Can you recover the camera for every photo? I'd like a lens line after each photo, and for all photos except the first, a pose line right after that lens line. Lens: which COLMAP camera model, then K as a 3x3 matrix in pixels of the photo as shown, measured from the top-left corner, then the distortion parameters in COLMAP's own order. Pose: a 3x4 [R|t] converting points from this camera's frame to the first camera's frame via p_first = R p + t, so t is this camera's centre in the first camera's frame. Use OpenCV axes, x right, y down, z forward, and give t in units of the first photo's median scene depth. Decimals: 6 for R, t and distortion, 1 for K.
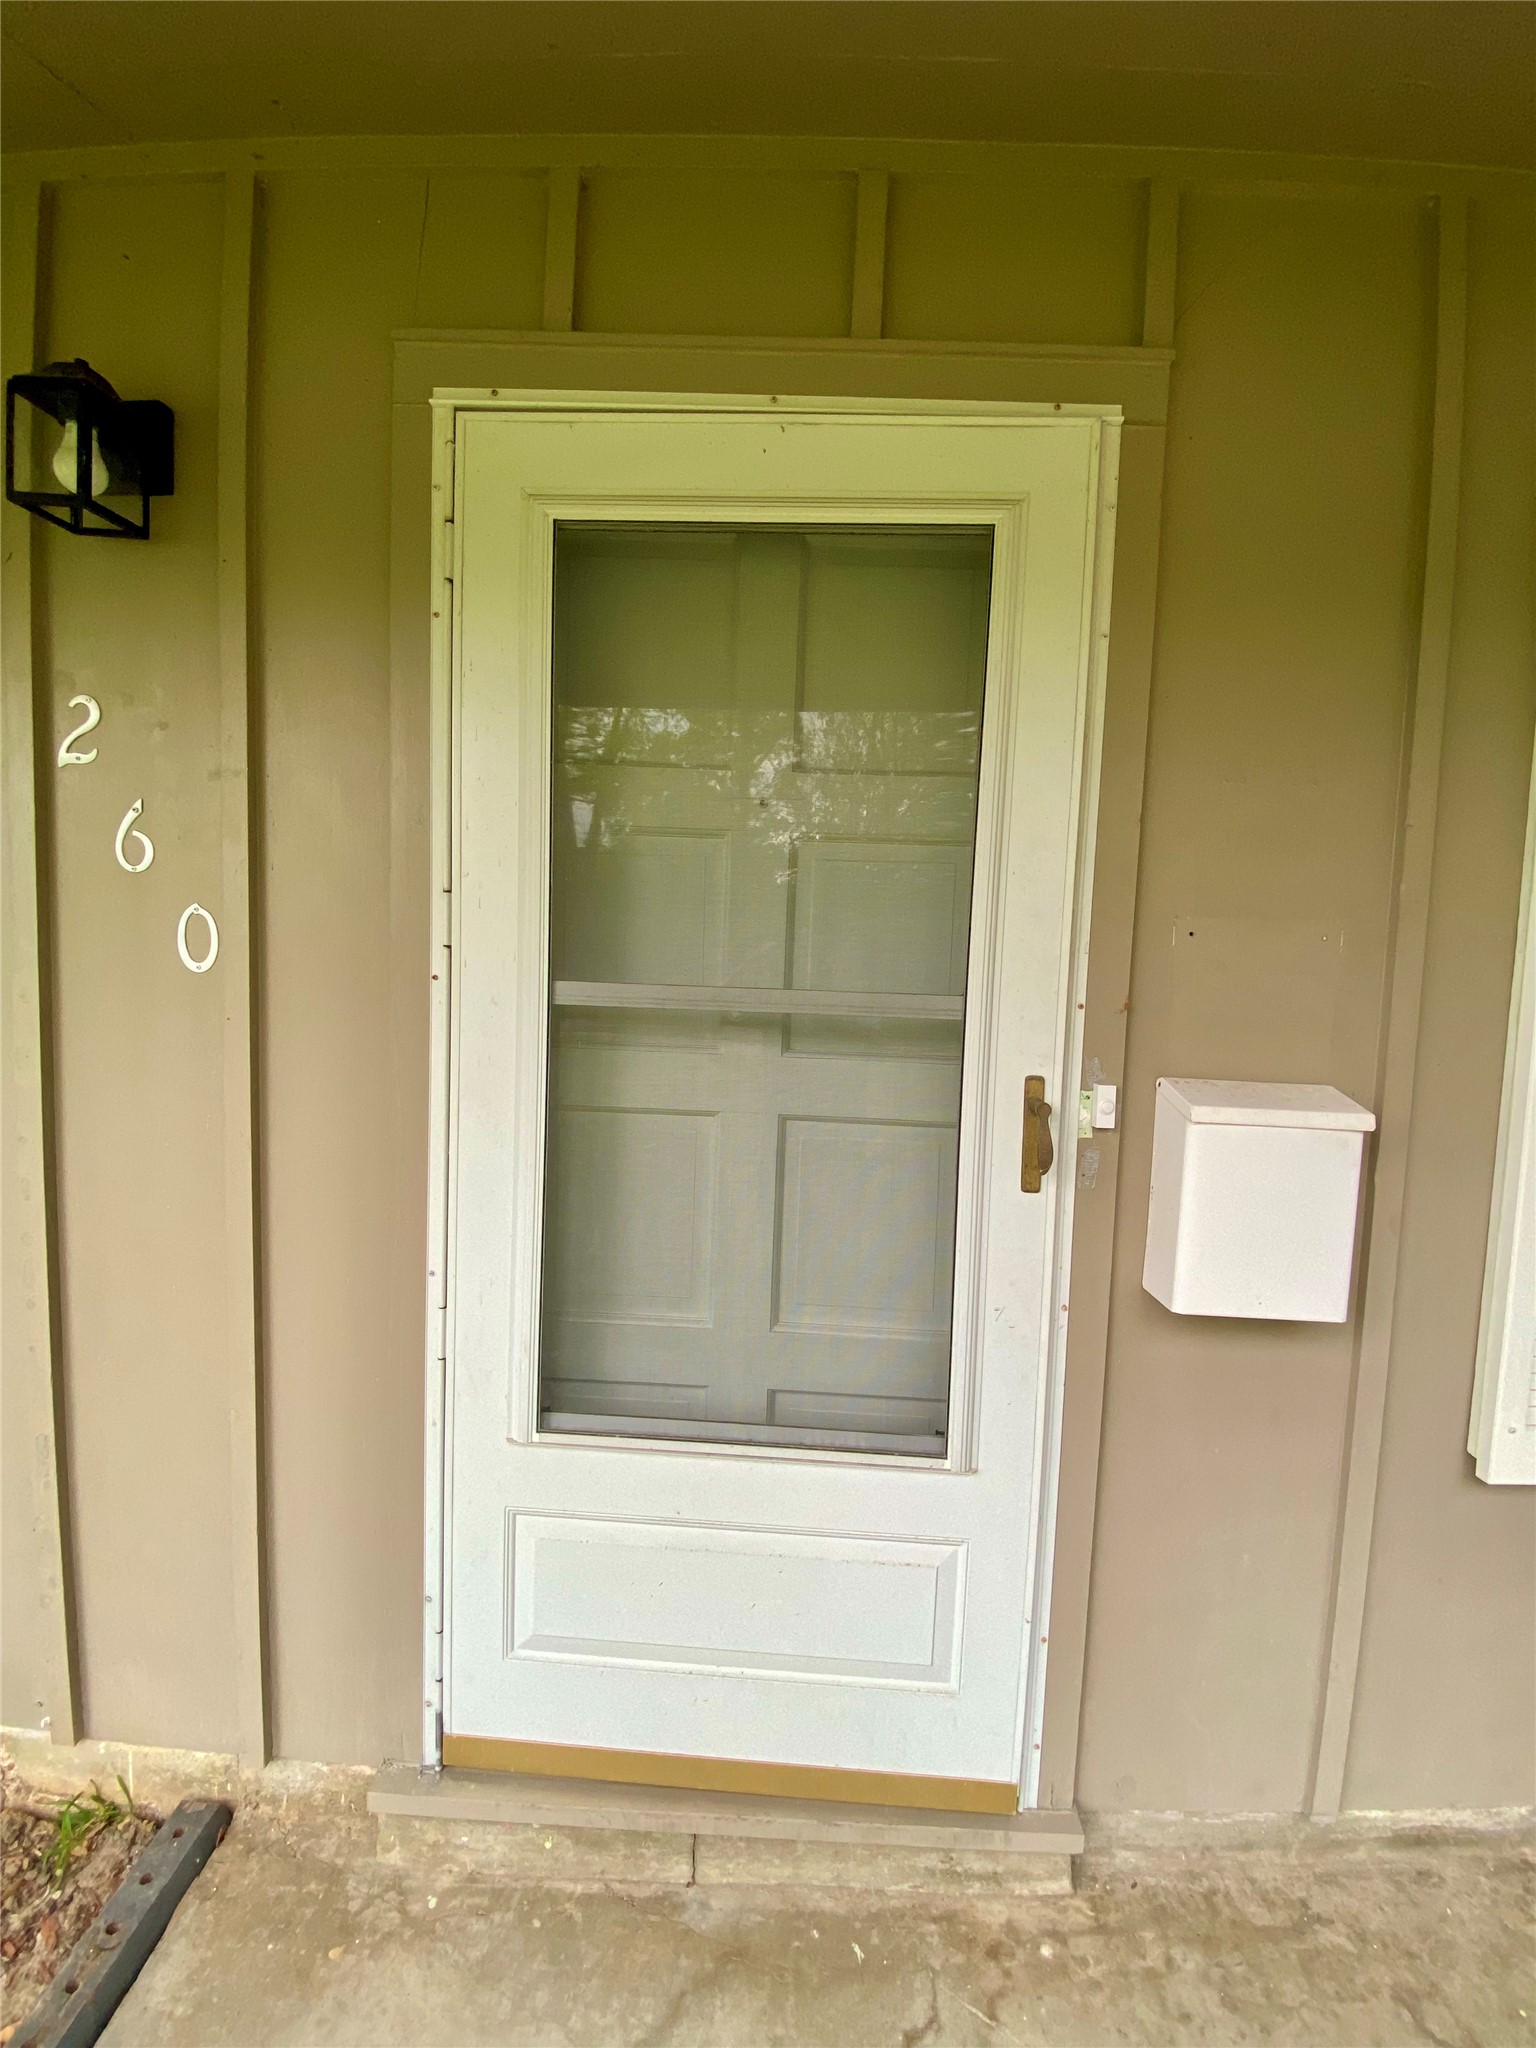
lens RADIAL K [[832.1, 0, 777.3], [0, 832.1, 1013.2], [0, 0, 1]] dist [-0.008913, -0.005725]
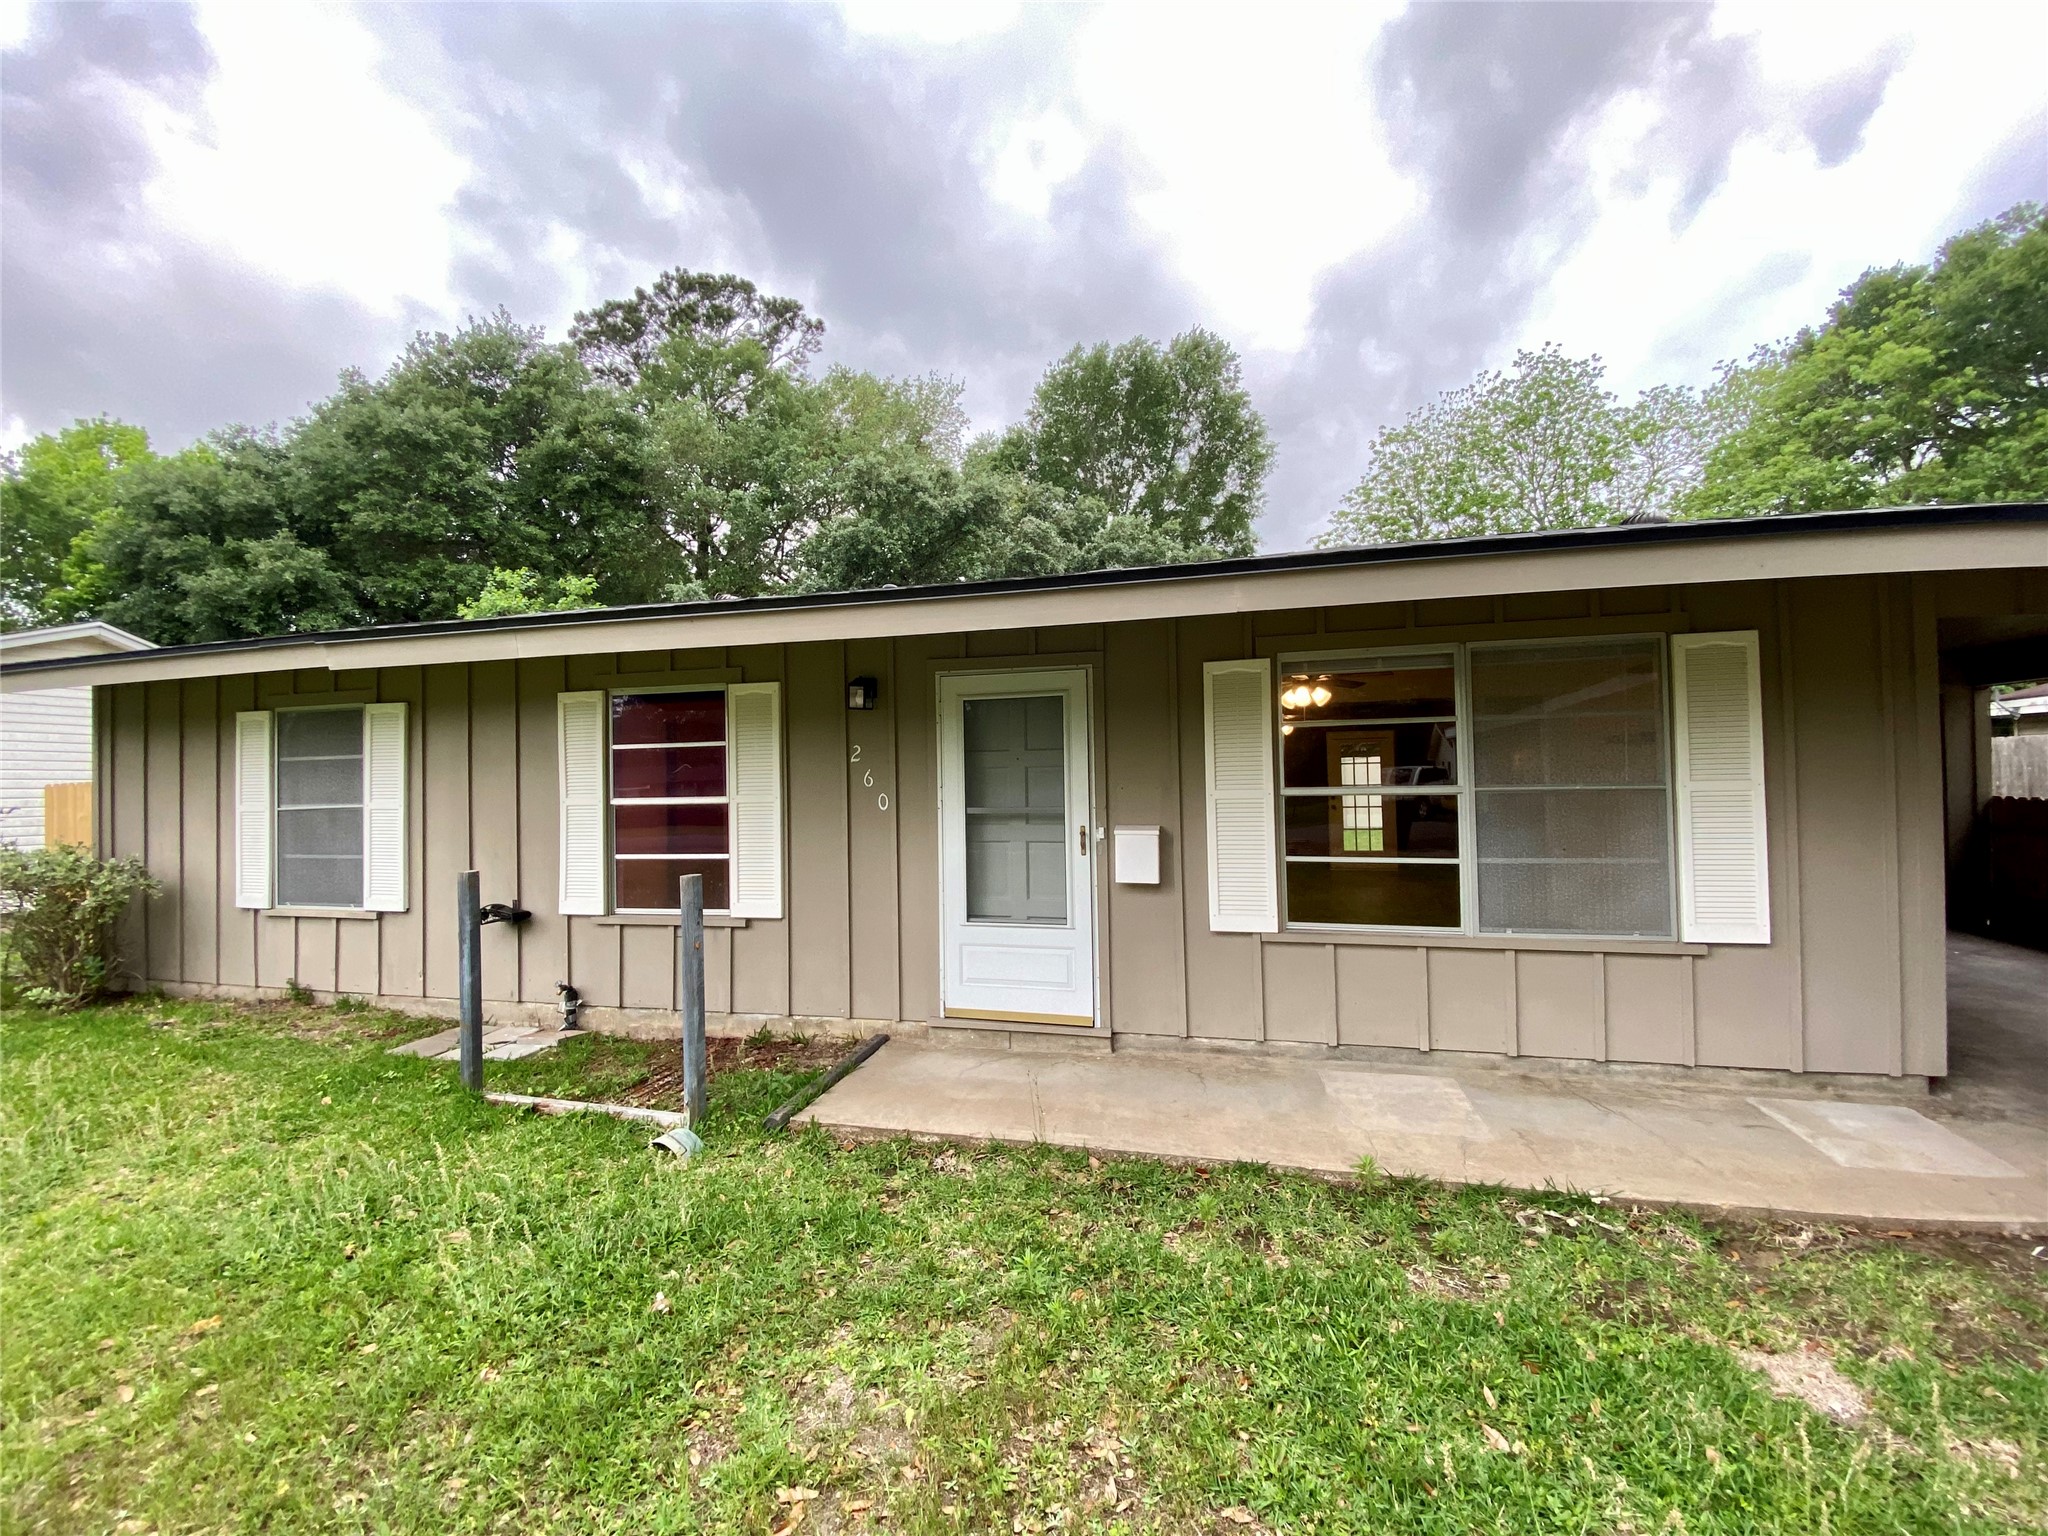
lens RADIAL K [[832.1, 0, 1024.3], [0, 832.1, 775.0], [0, 0, 1]] dist [-0.008913, -0.005725]
pose [[0.969283, -0.056670, -0.239332, 0.997836], [0.033073, 0.994287, -0.101489, 0.226972], [0.243716, 0.090456, 0.965619, -2.921074]]
